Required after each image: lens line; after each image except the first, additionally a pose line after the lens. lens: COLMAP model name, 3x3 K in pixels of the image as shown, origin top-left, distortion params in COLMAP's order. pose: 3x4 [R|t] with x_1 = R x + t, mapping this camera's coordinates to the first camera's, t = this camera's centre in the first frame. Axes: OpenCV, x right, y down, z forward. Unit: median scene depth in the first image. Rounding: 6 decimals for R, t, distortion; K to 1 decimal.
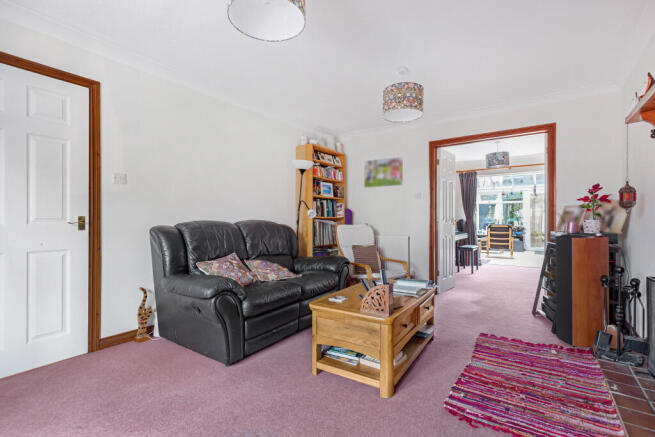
lens RADIAL K [[300.3, 0, 327.7], [0, 300.3, 217.5], [0, 0, 1]] dist [0.004929, 0.000139]
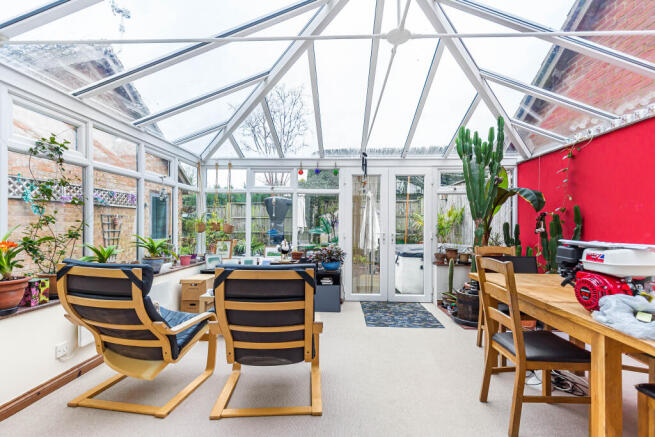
lens RADIAL K [[300.3, 0, 327.1], [0, 300.3, 220.7], [0, 0, 1]] dist [0.004929, 0.000139]
pose [[0.837384, 0.008022, 0.546556, 0.369511], [-0.007091, 0.999968, -0.003813, -0.007114], [-0.546569, -0.000682, 0.837414, 0.601417]]
